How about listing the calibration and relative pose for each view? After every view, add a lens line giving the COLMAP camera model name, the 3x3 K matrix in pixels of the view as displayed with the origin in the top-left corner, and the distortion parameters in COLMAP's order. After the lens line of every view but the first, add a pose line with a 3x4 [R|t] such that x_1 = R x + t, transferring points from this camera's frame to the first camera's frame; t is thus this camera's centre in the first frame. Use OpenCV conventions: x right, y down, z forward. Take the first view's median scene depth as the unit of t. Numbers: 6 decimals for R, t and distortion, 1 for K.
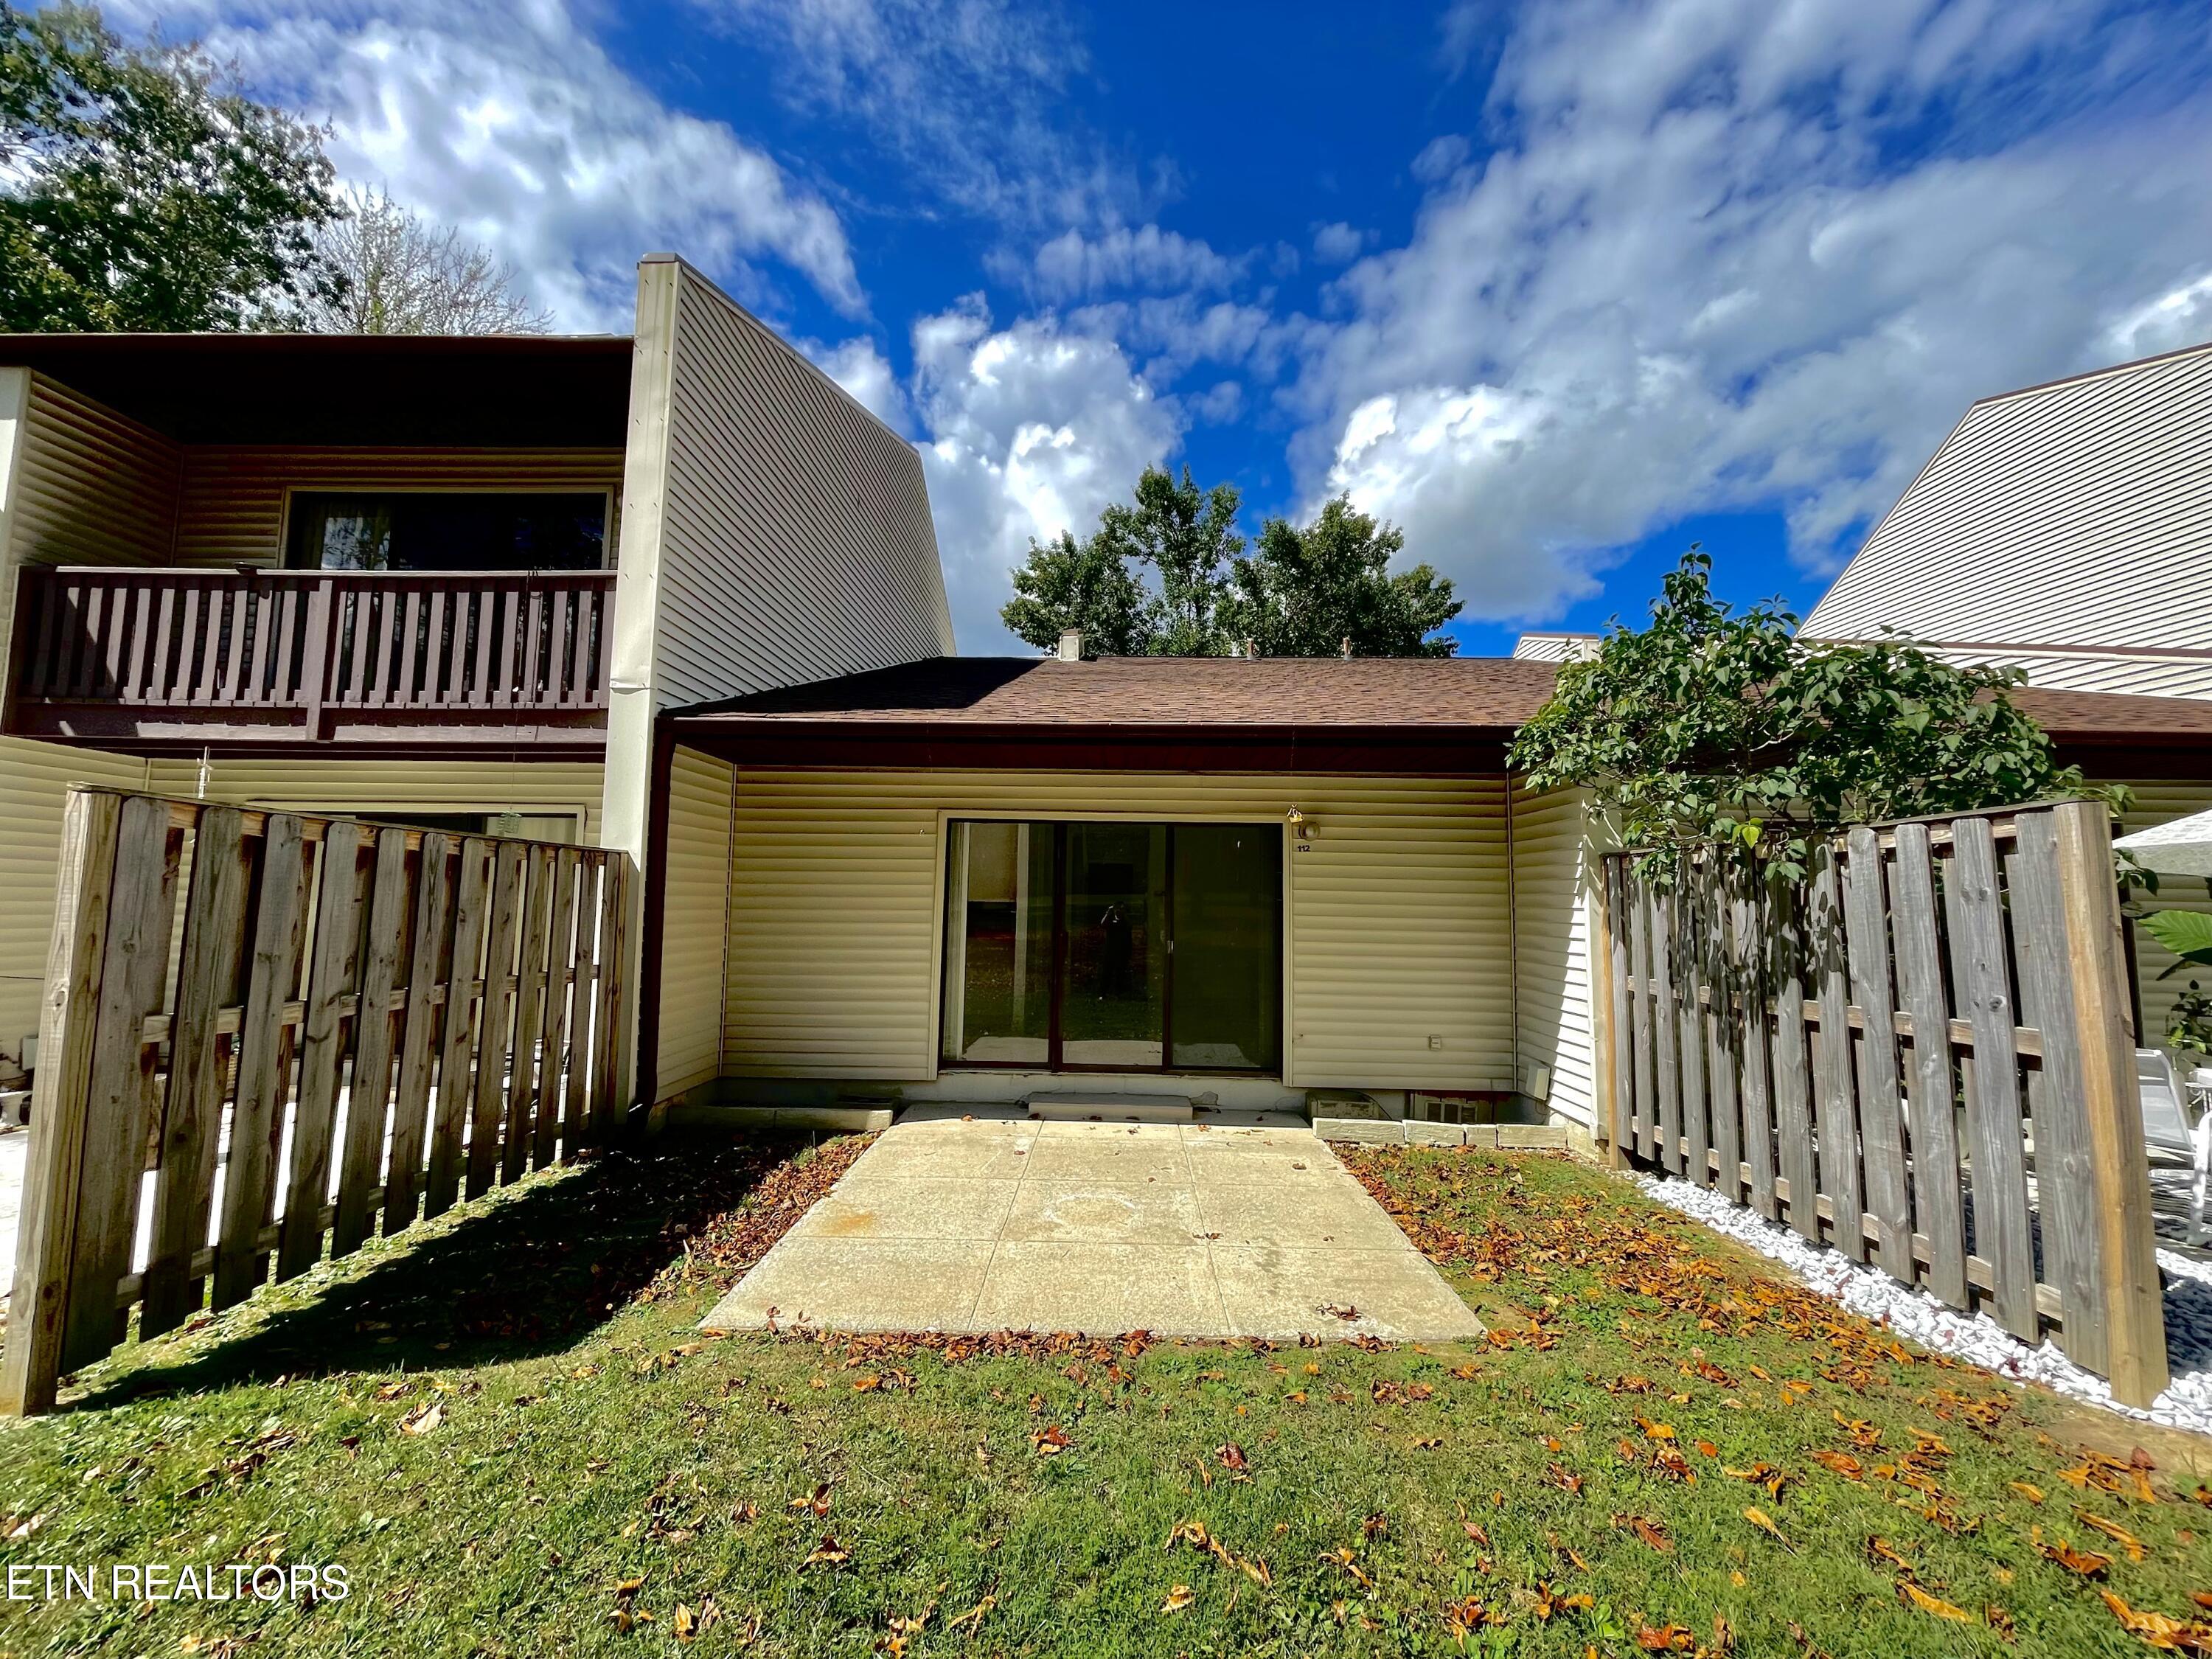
lens RADIAL K [[895.3, 0, 1099.3], [0, 895.3, 821.6], [0, 0, 1]] dist [0.001314, -0.000654]
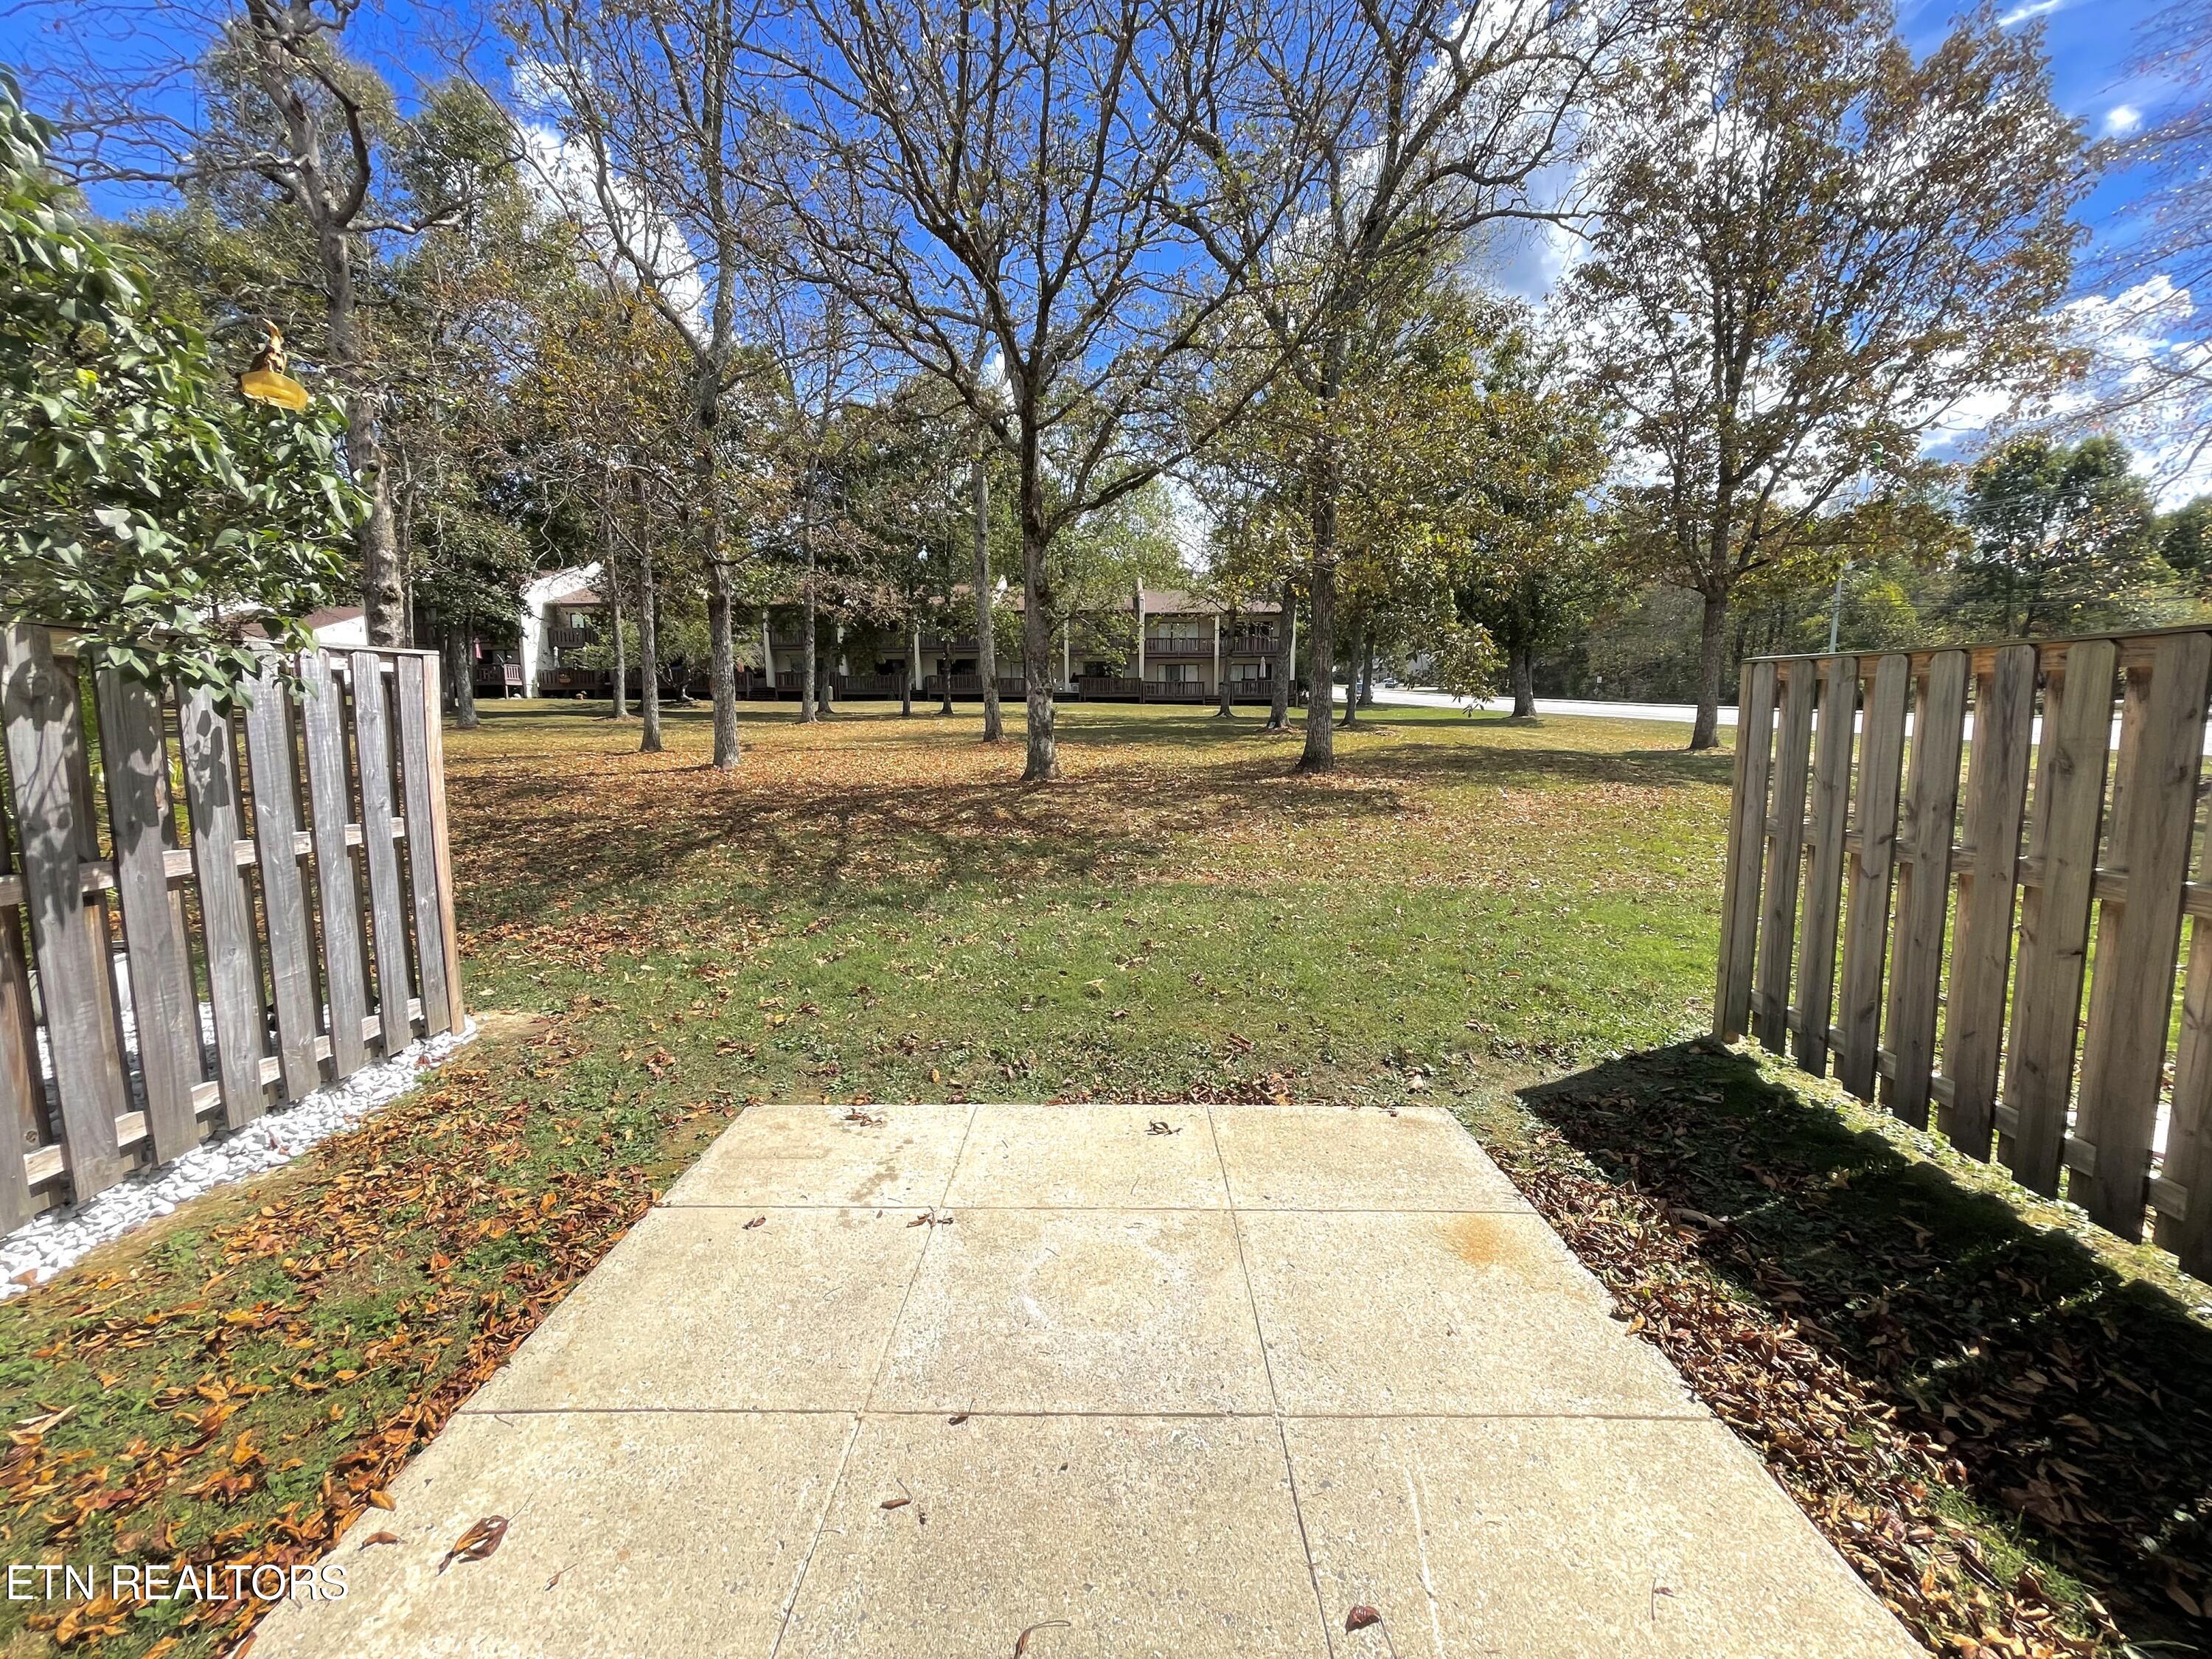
lens RADIAL K [[882.9, 0, 1094.5], [0, 882.9, 827.4], [0, 0, 1]] dist [-0.015961, 0.007277]
pose [[-0.999954, -0.009617, -0.000503, -0.000272], [-0.009627, 0.999499, 0.030149, 0.110159], [0.000213, 0.030152, -0.999545, 1.298216]]
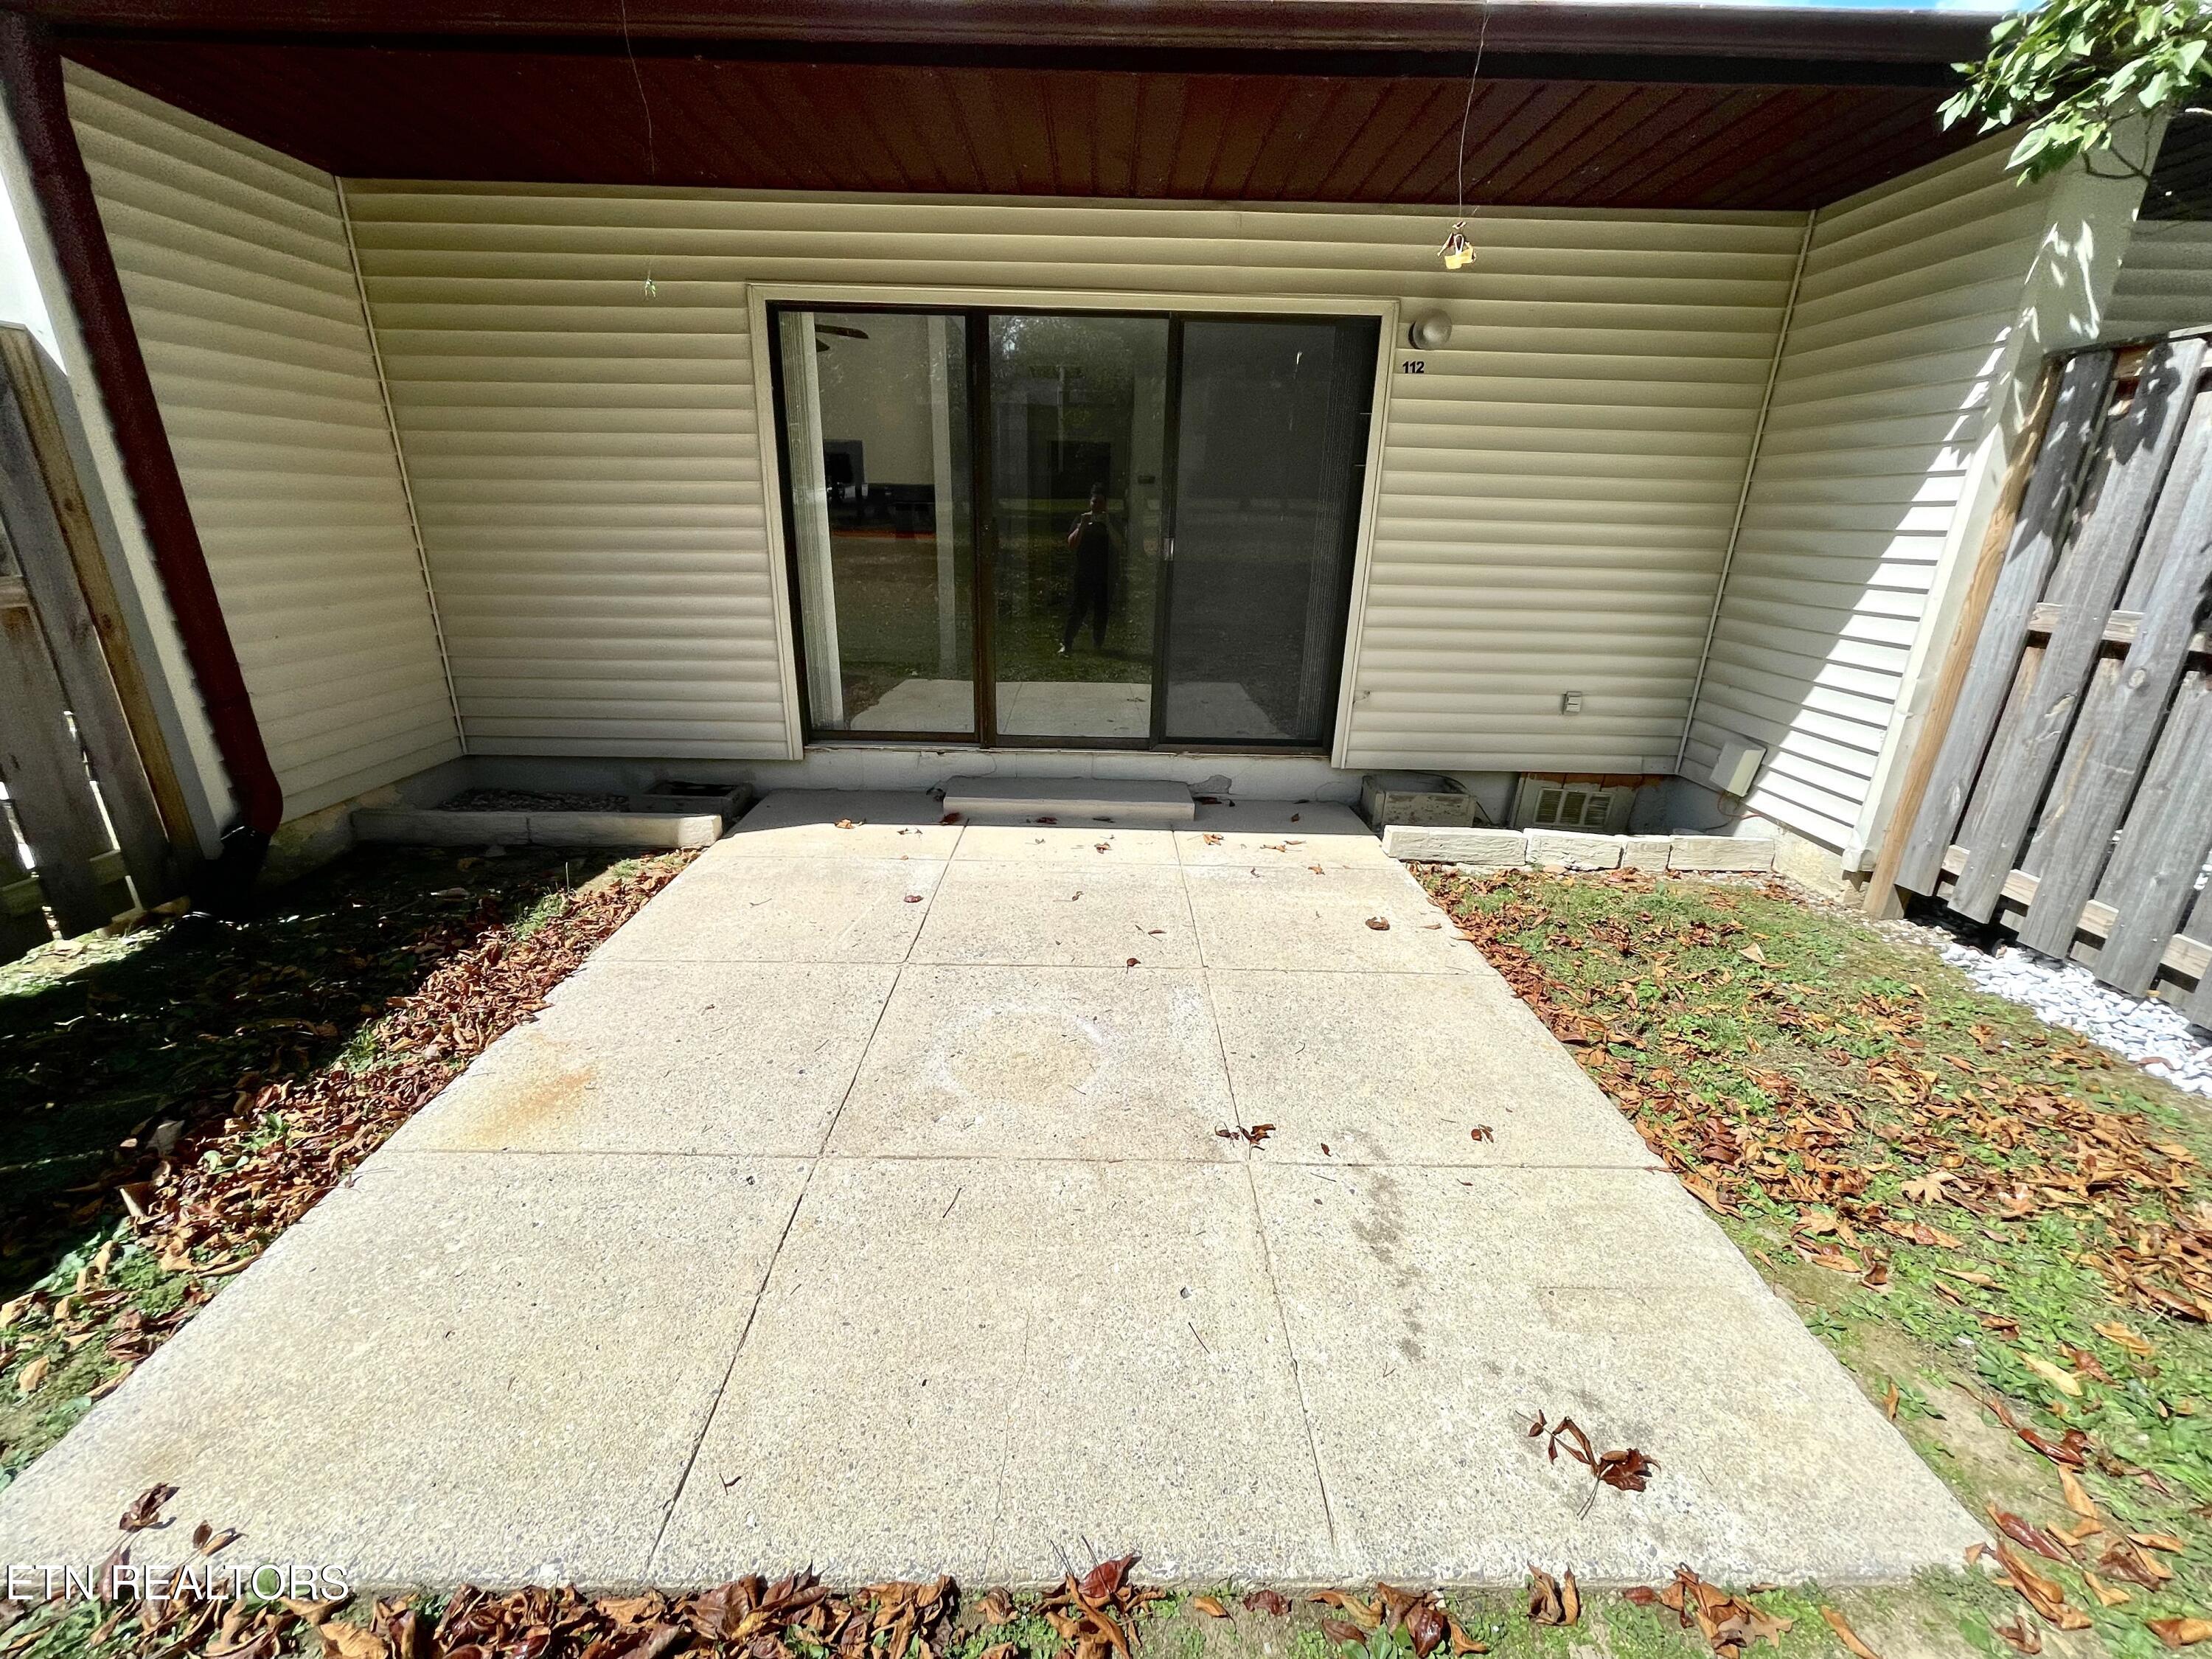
lens RADIAL K [[882.9, 0, 1094.5], [0, 882.9, 827.4], [0, 0, 1]] dist [-0.015961, 0.007277]
pose [[0.999810, -0.003305, 0.019187, 0.021747], [-0.005059, 0.907520, 0.419979, 0.078543], [-0.018800, -0.419996, 0.907331, 0.488597]]
